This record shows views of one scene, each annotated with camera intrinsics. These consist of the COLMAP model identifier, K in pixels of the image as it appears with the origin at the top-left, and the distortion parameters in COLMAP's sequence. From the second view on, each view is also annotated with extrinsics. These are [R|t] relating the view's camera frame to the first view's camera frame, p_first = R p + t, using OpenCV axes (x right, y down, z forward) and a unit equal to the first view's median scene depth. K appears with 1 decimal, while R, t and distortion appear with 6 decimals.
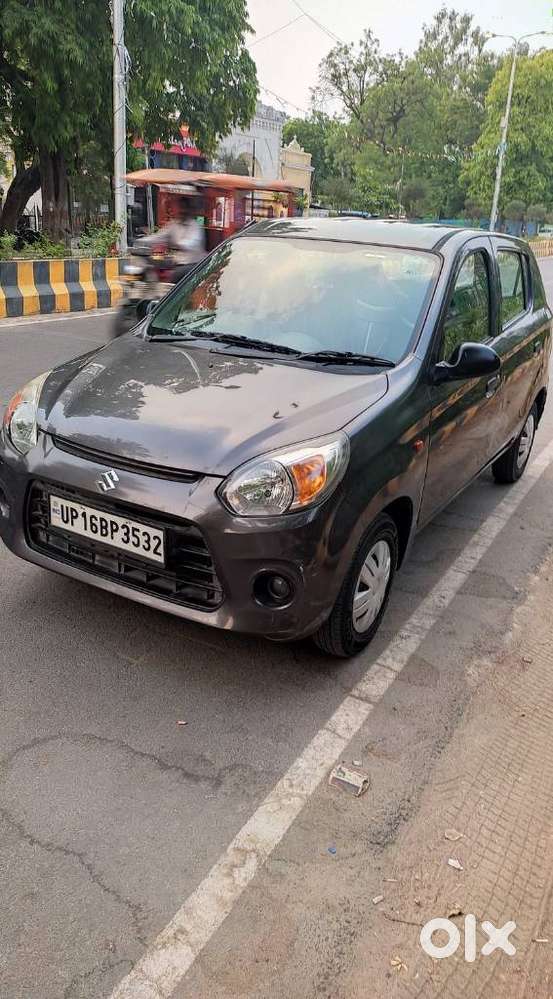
lens RADIAL K [[742.3, 0, 275.6], [0, 742.3, 506.6], [0, 0, 1]] dist [0.019939, -0.002374]
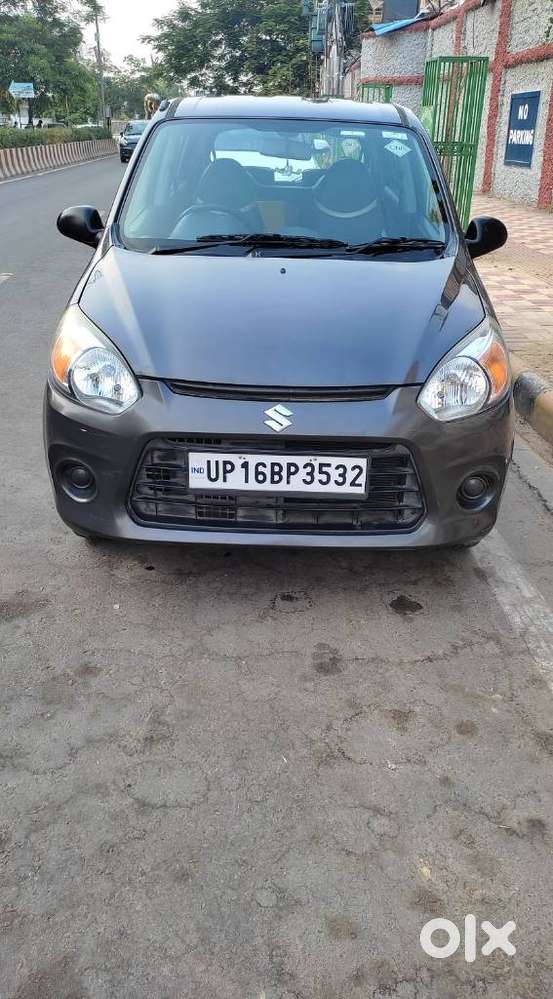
lens RADIAL K [[742.3, 0, 275.3], [0, 742.3, 504.2], [0, 0, 1]] dist [0.019939, -0.002374]
pose [[0.867698, -0.255434, 0.426444, -0.600628], [0.205617, 0.965476, 0.159932, -0.073520], [-0.452573, -0.051088, 0.890263, 0.239480]]
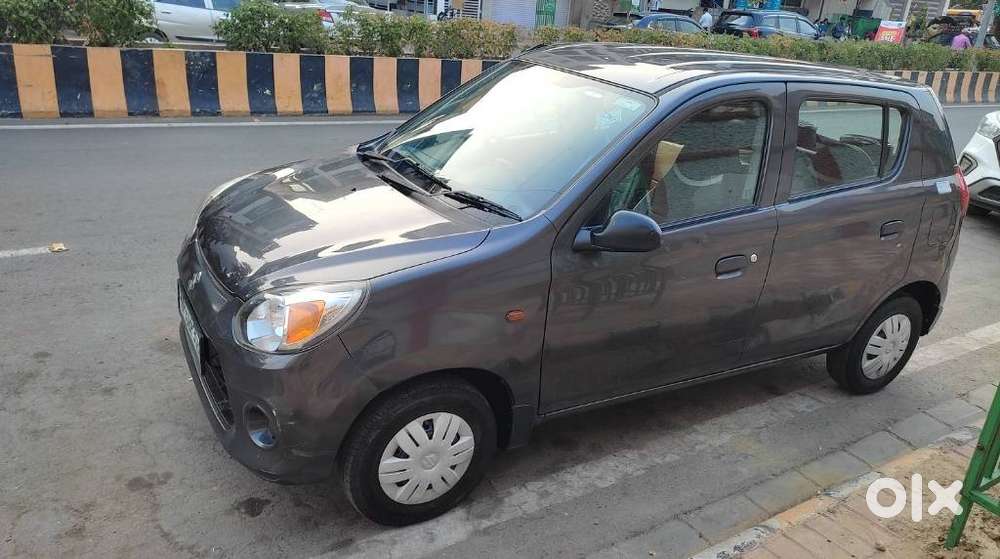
lens RADIAL K [[748.0, 0, 496.2], [0, 748.0, 278.6], [0, 0, 1]] dist [0.033454, -0.005596]
pose [[0.866964, 0.206449, -0.453598, 0.618979], [-0.221358, 0.974974, 0.020664, -0.151379], [0.446513, 0.082493, 0.890967, 0.231002]]
